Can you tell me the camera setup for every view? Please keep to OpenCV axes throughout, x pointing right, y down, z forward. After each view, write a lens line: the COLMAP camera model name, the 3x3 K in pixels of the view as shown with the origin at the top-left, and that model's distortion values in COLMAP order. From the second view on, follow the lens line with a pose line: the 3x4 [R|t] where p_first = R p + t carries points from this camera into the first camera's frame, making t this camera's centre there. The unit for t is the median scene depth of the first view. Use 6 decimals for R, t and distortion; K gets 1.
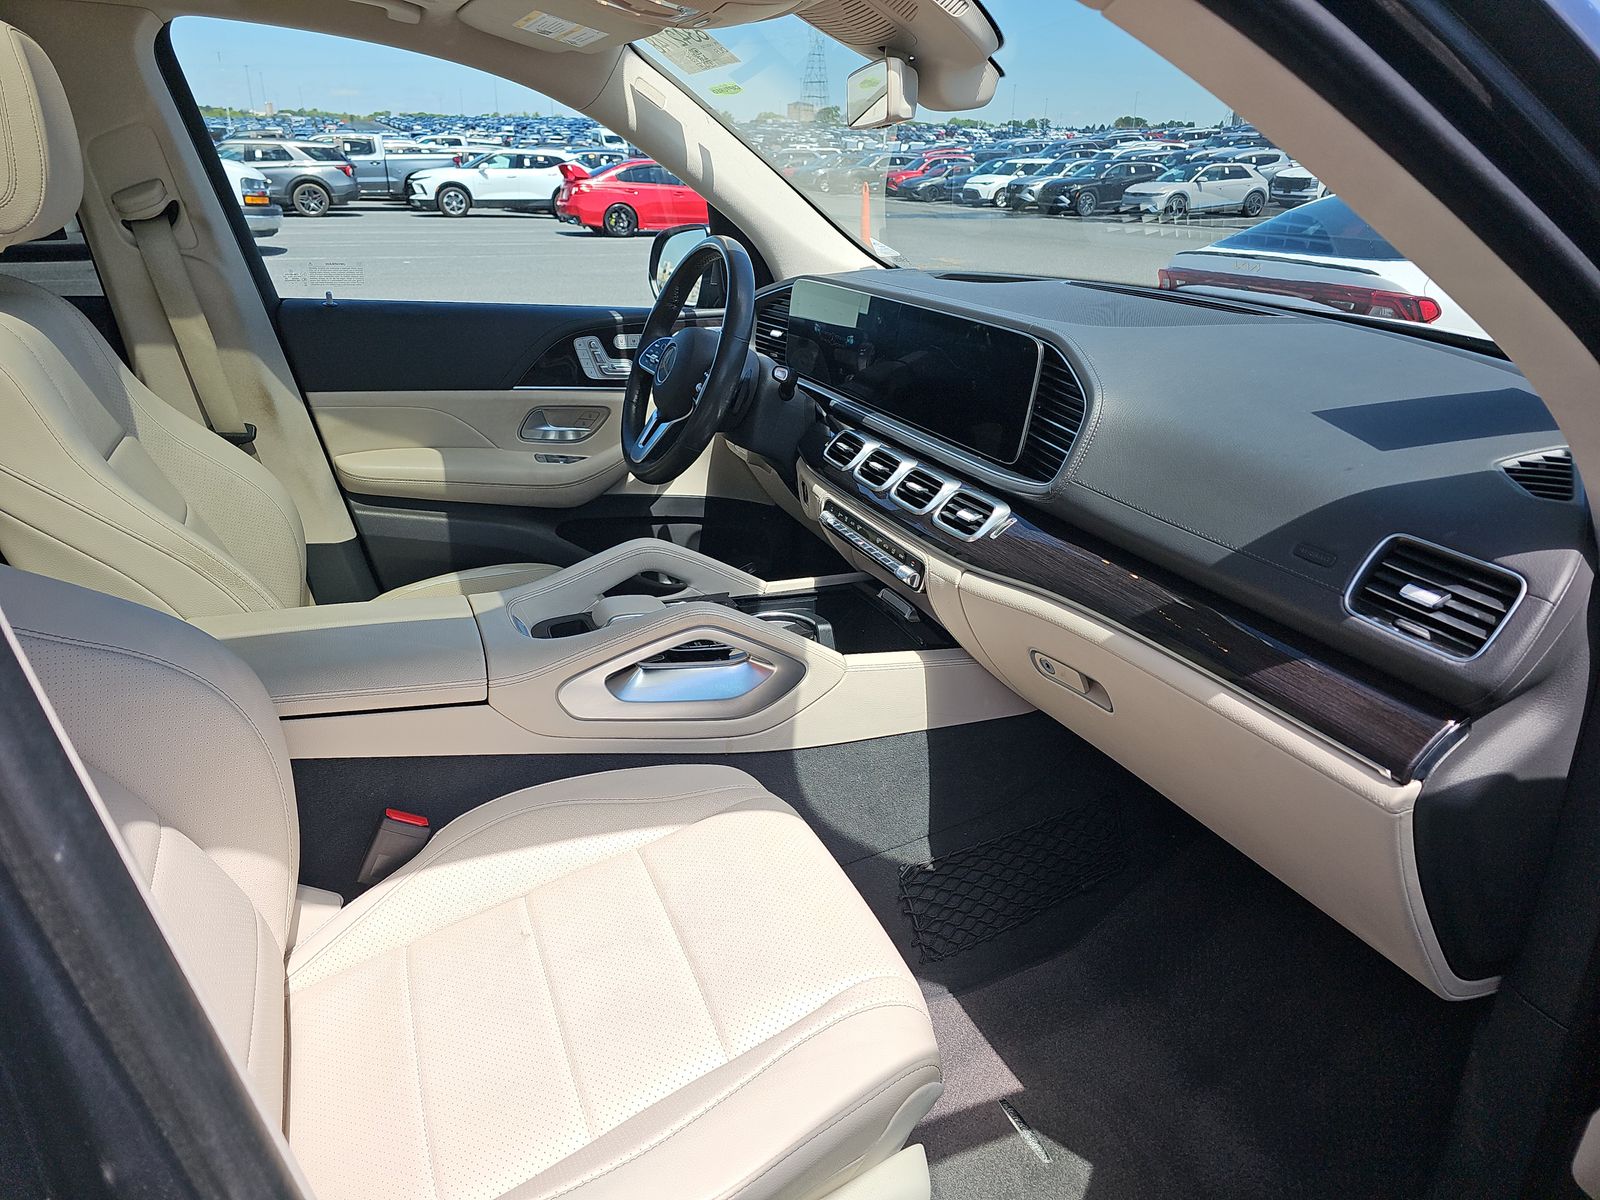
lens RADIAL K [[1060.7, 0, 800.0], [0, 1060.7, 600.0], [0, 0, 1]] dist [-0.001219, 0.001133]
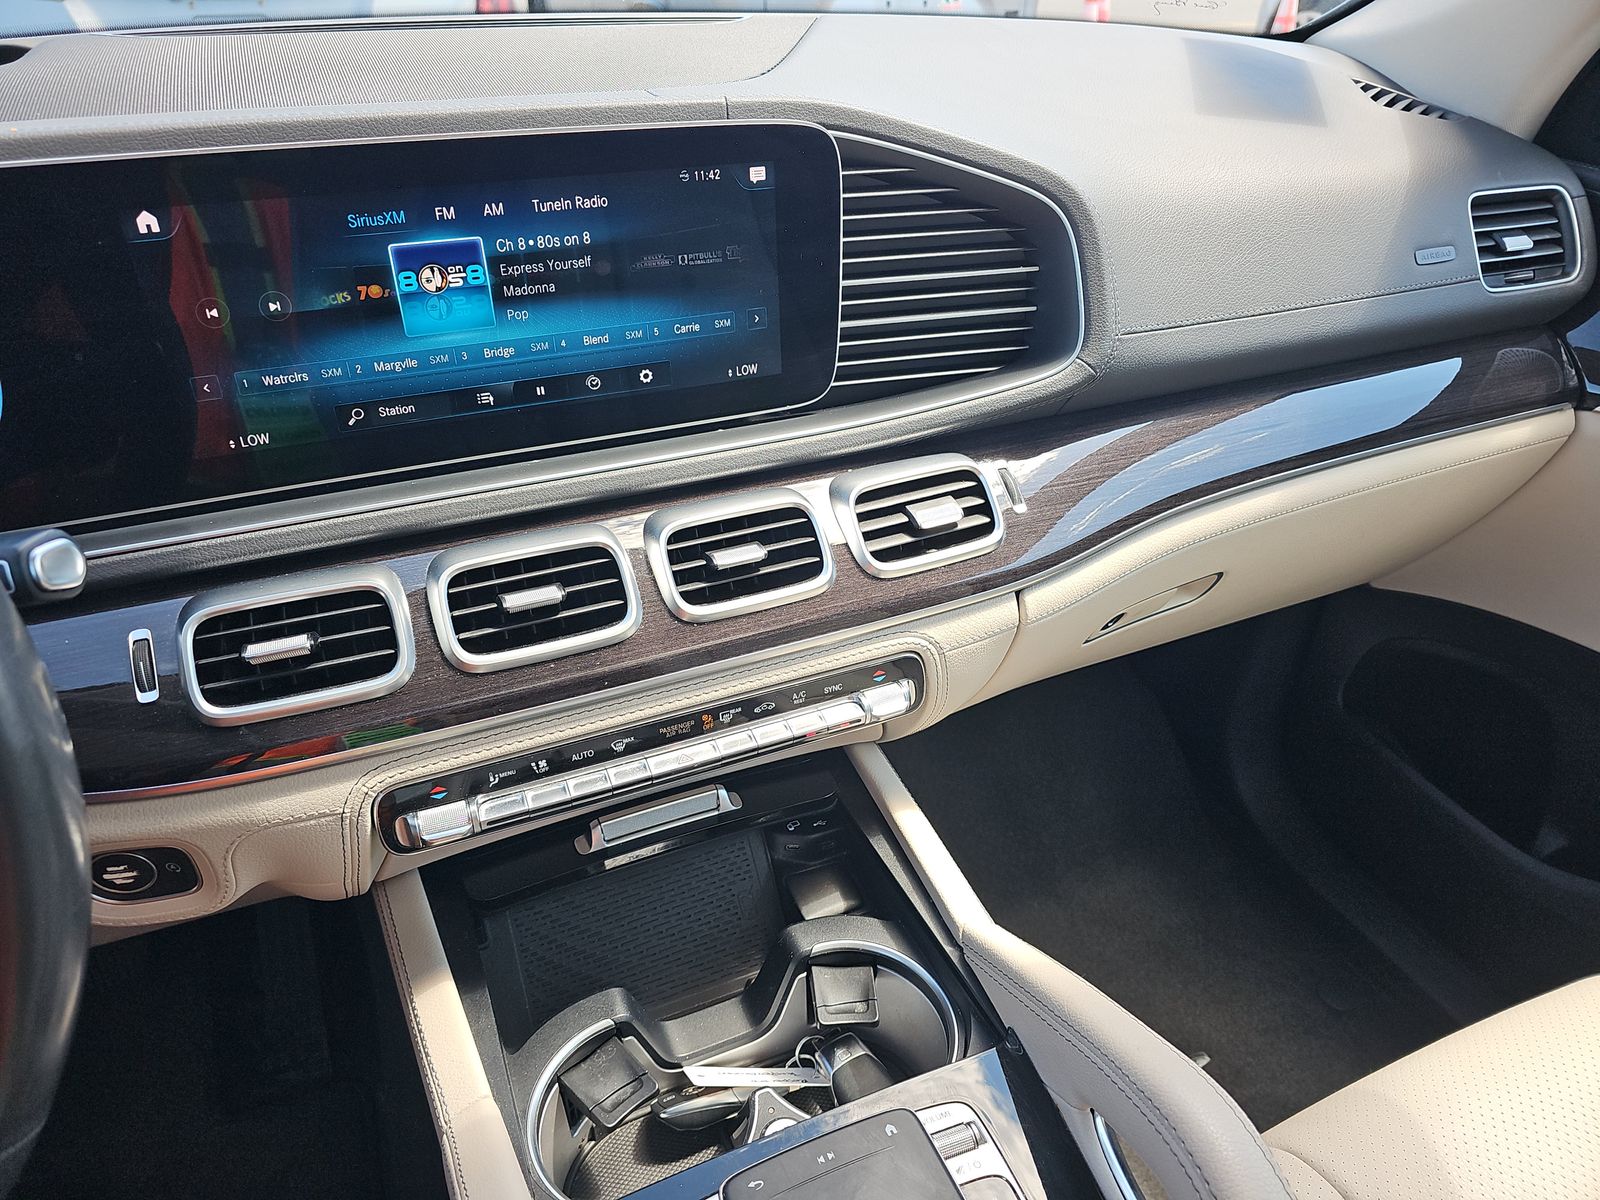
lens RADIAL K [[1060.7, 0, 800.0], [0, 1060.7, 600.0], [0, 0, 1]] dist [-0.001219, 0.001133]
pose [[-0.002108, -0.521377, 0.853324, -0.252437], [0.386227, 0.786686, 0.481616, -0.286478], [-0.922401, 0.330592, 0.199711, 0.926661]]
